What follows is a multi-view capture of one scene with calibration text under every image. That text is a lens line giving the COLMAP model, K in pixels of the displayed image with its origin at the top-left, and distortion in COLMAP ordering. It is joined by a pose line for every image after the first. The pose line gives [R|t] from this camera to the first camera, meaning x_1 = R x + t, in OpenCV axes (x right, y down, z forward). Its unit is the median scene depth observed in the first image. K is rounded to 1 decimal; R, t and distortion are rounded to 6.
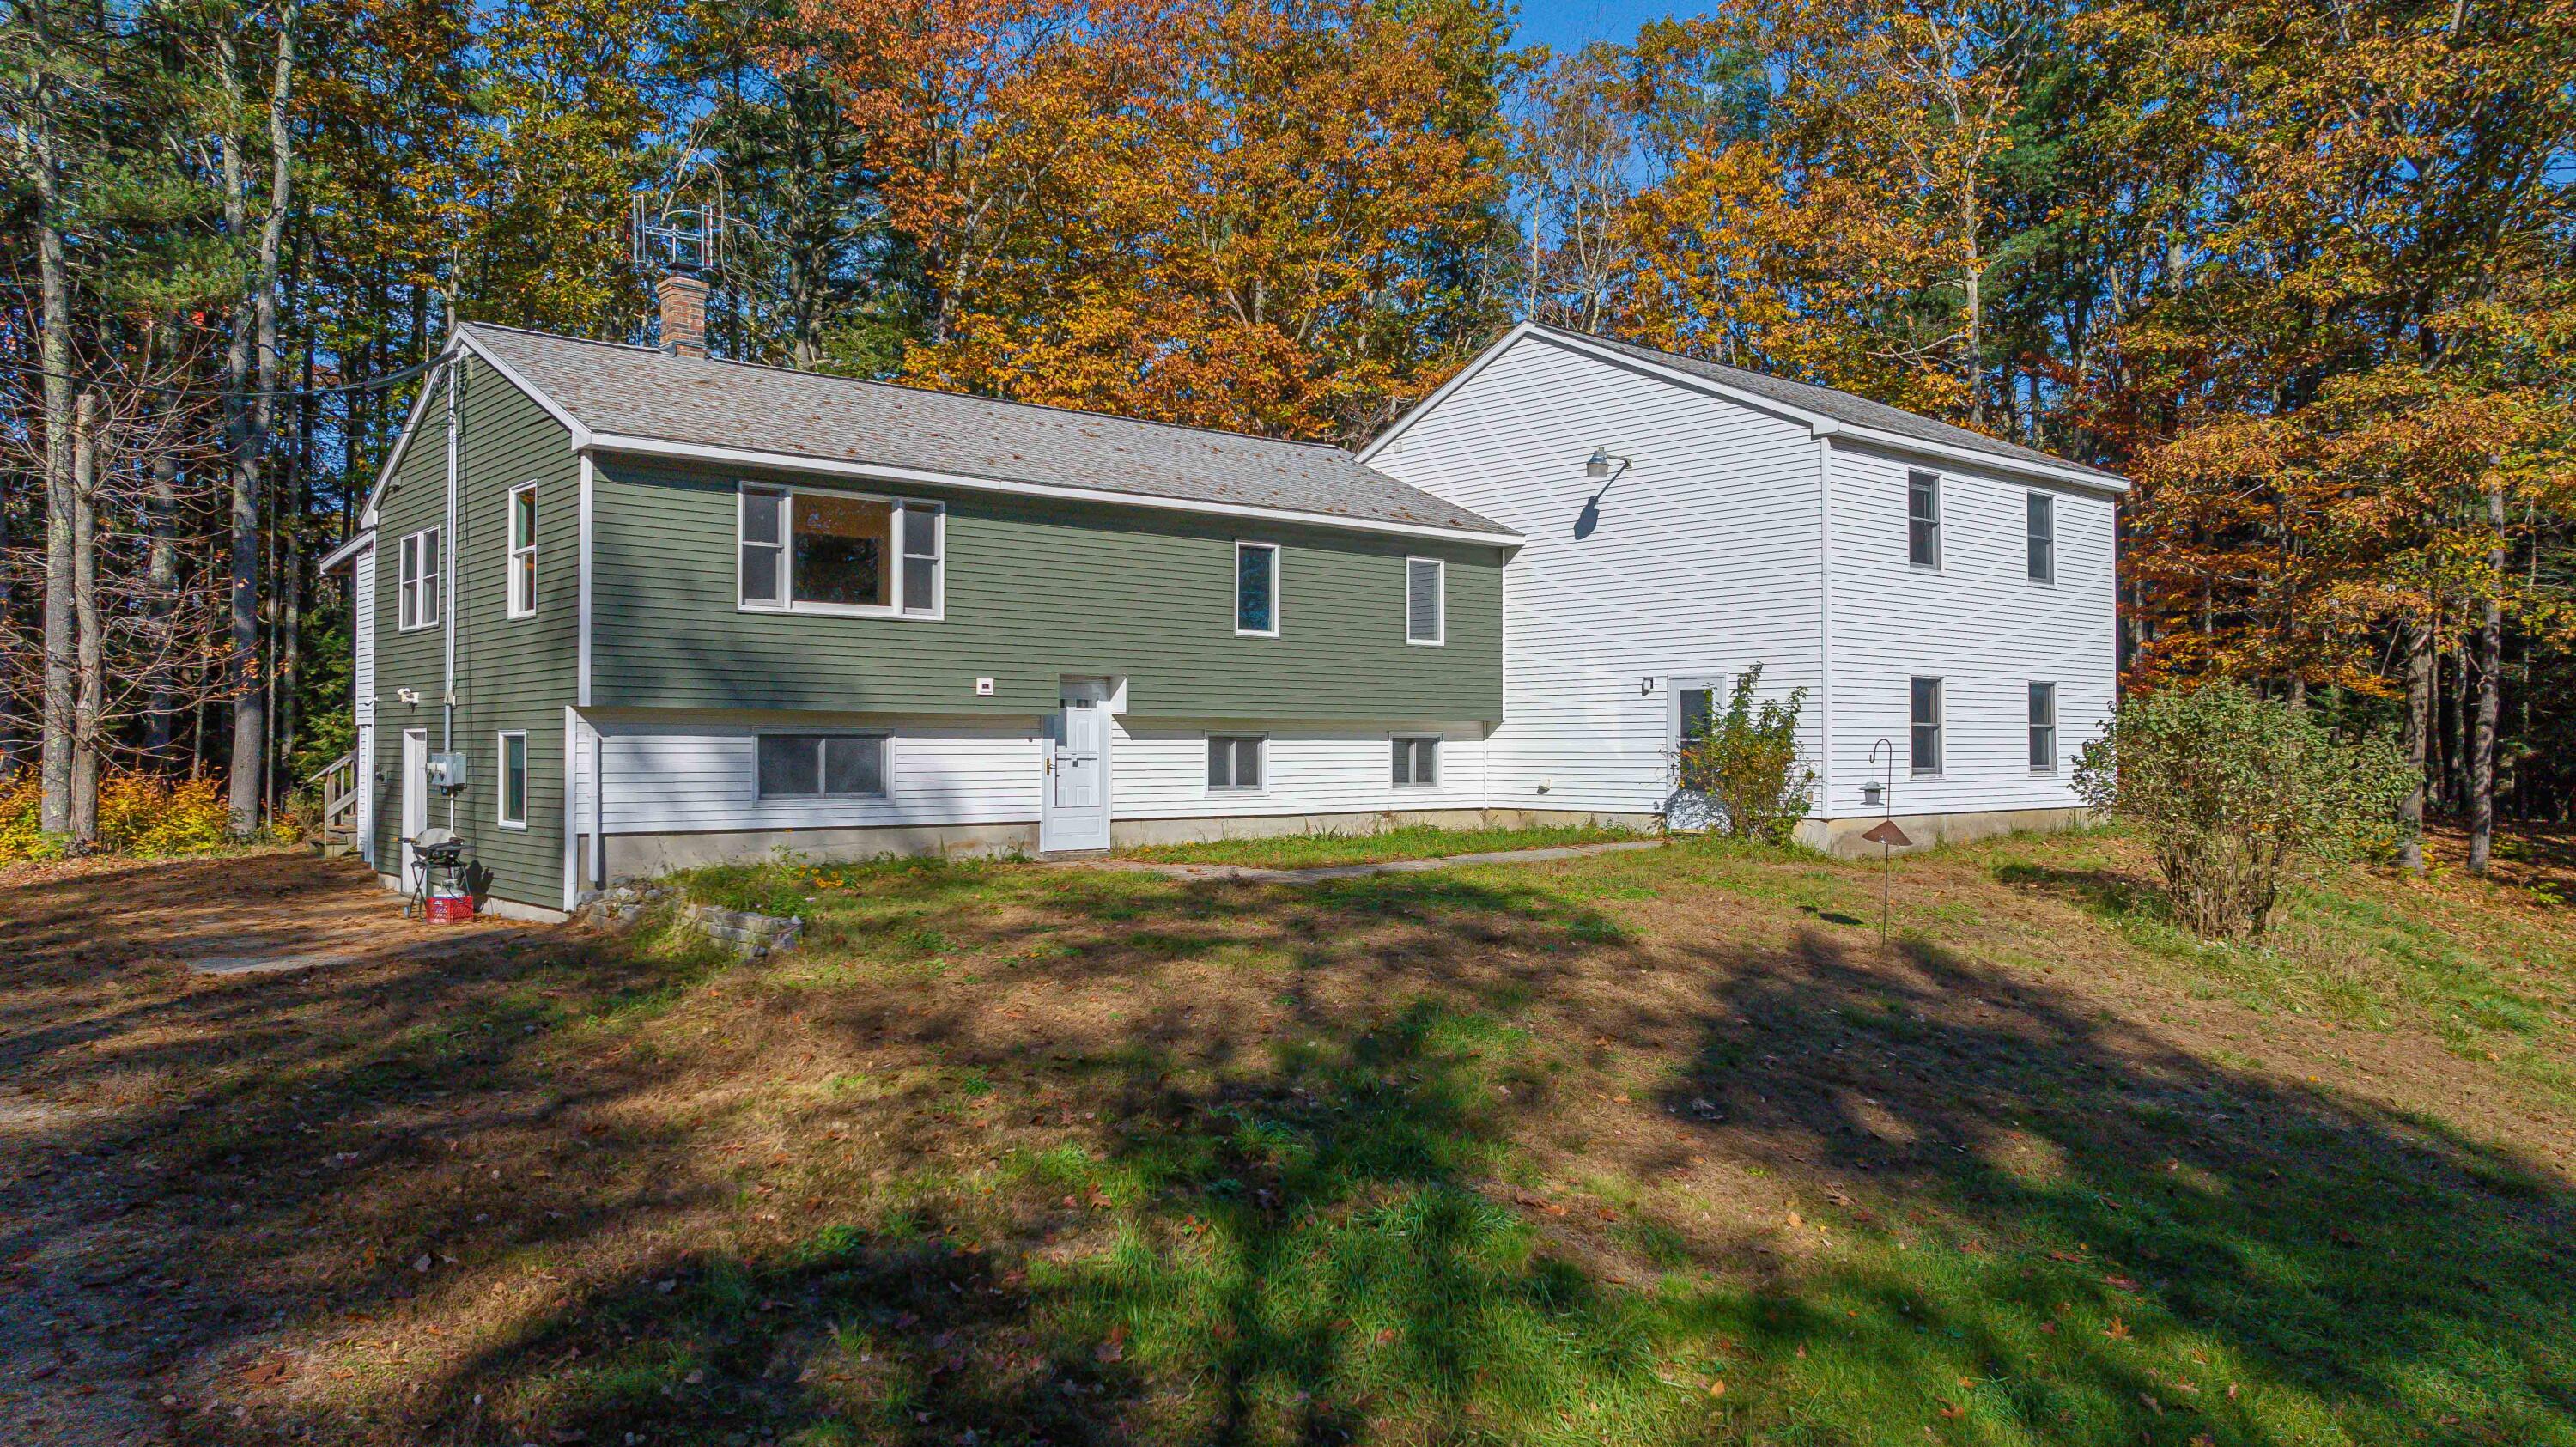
lens RADIAL K [[1817.6, 0, 1289.8], [0, 1817.6, 725.4], [0, 0, 1]] dist [-0.034924, 0.041642]
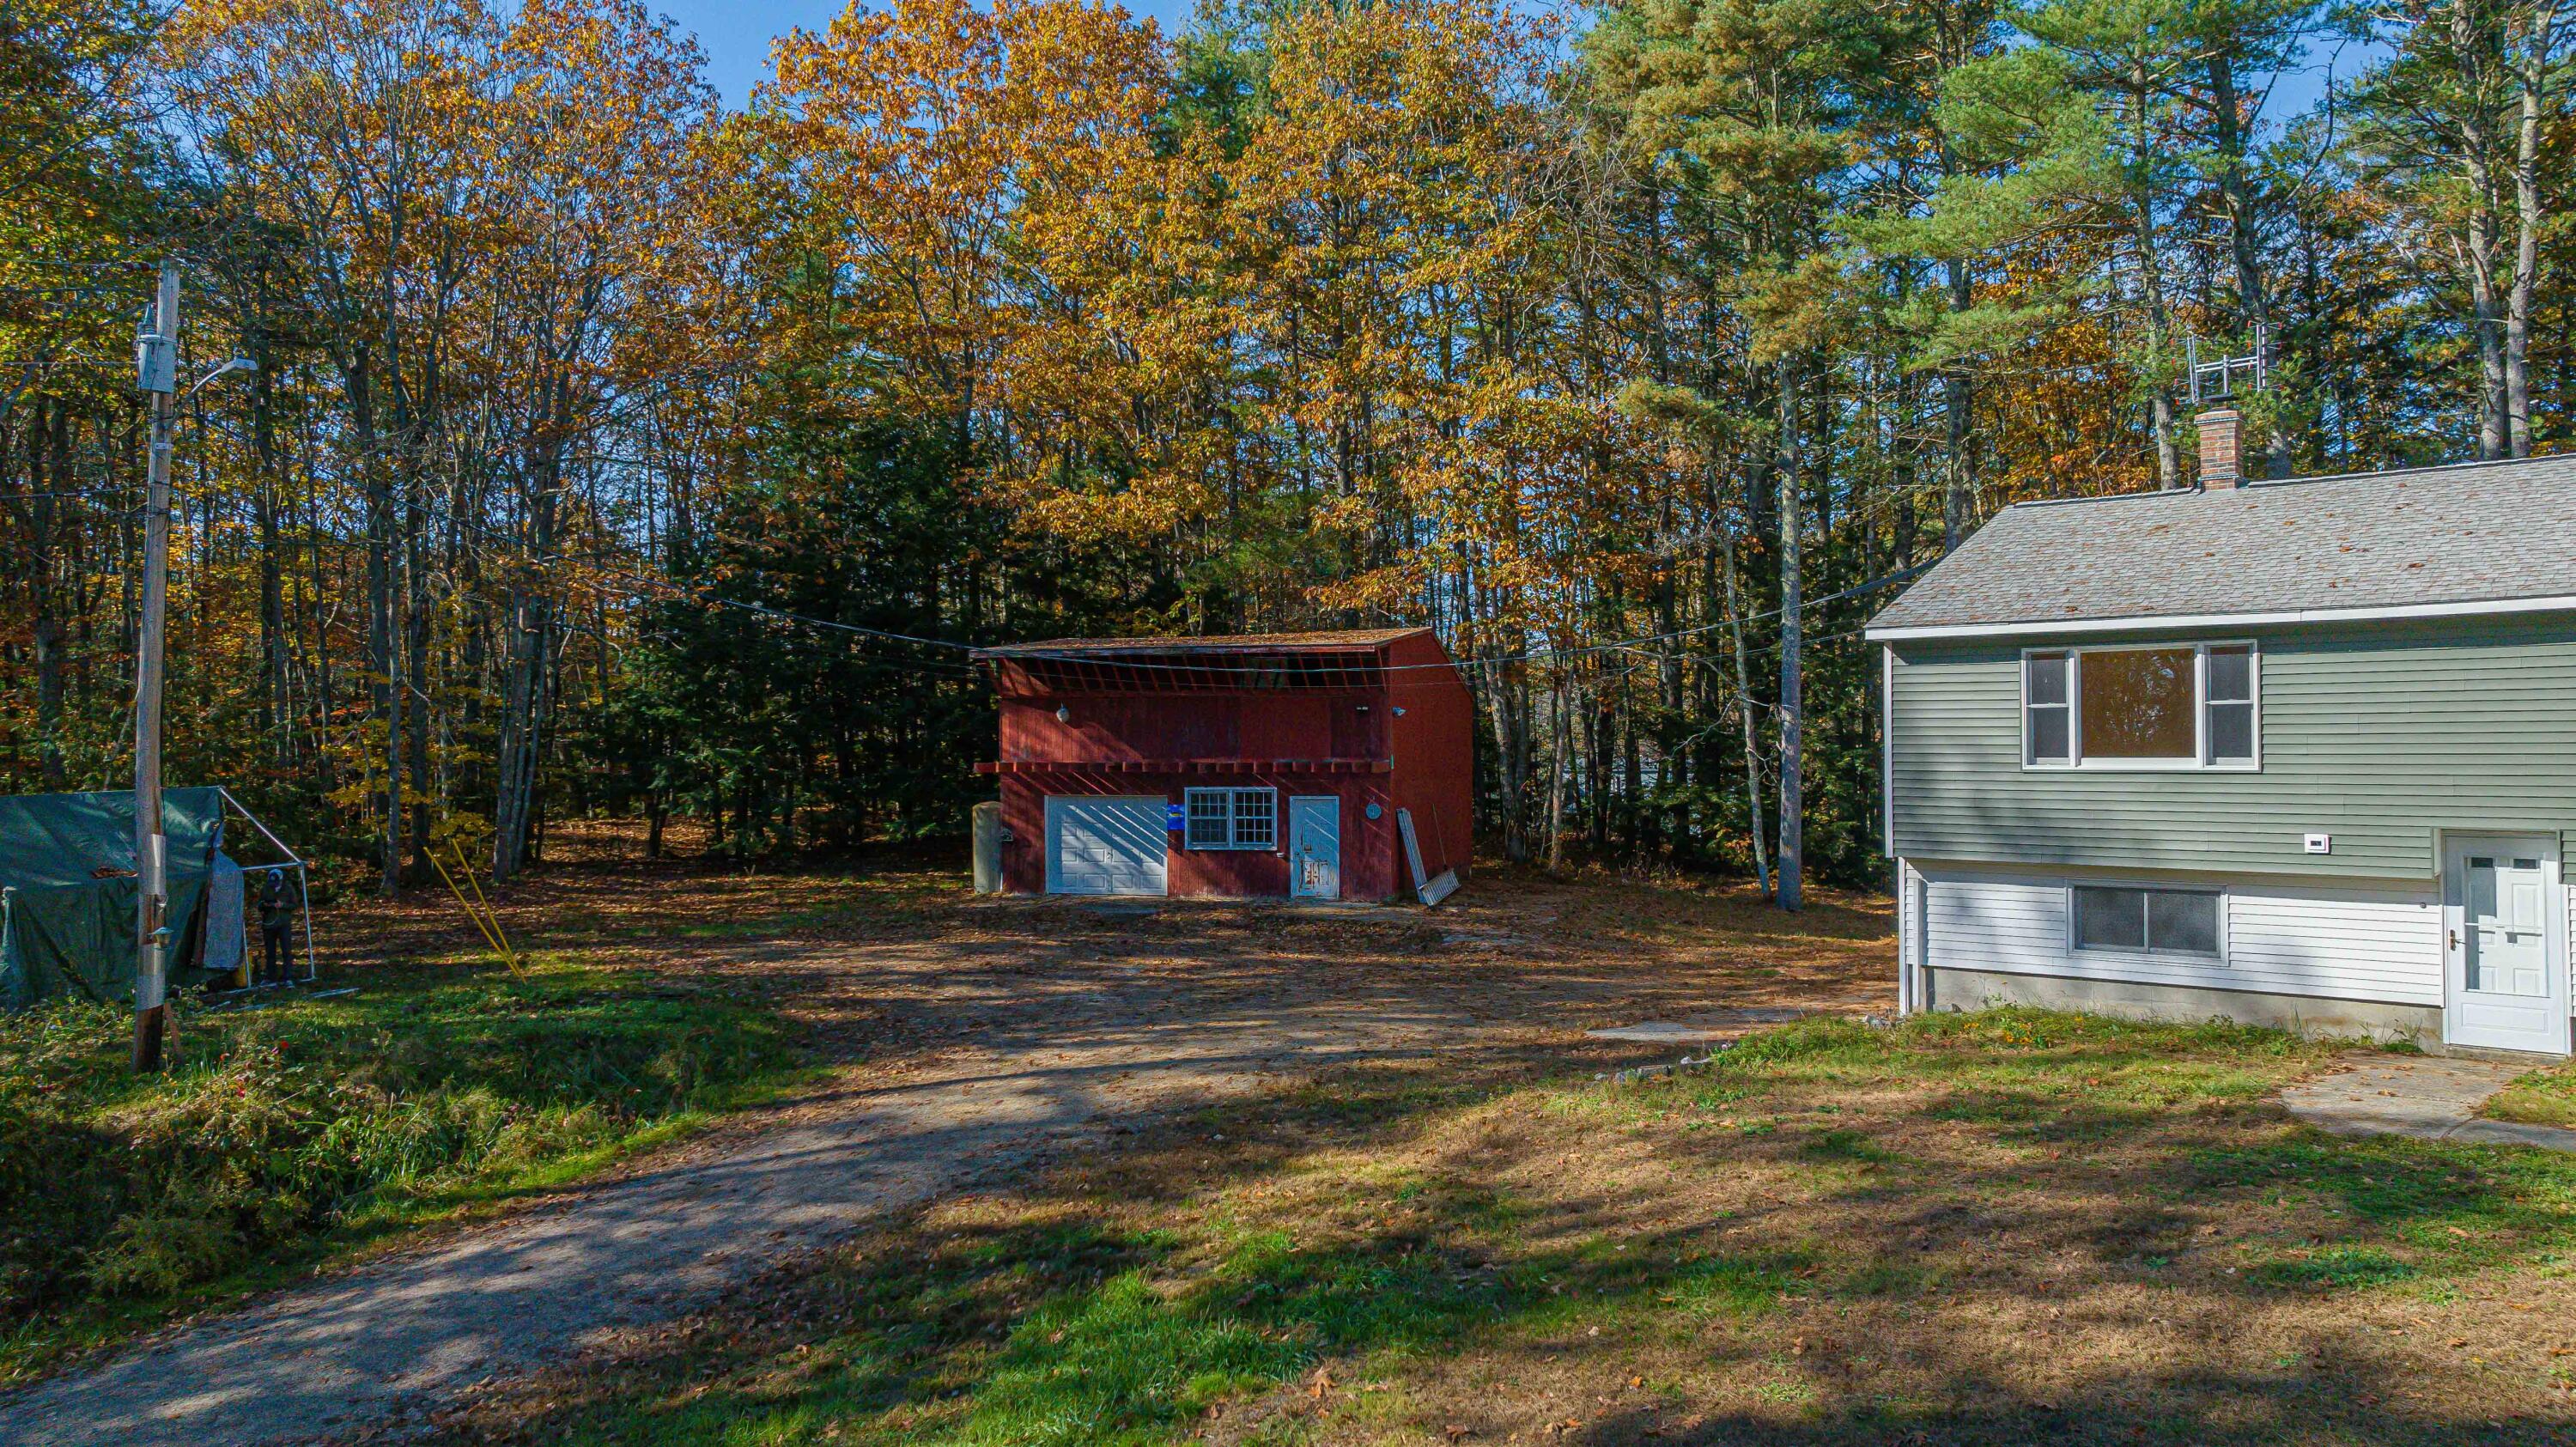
lens RADIAL K [[1817.6, 0, 1293.0], [0, 1817.6, 727.5], [0, 0, 1]] dist [-0.034924, 0.041642]
pose [[0.128879, -0.014857, -0.991549, 0.552038], [0.016742, 0.999778, -0.012805, -0.064972], [0.991519, -0.014951, 0.129099, 0.345590]]
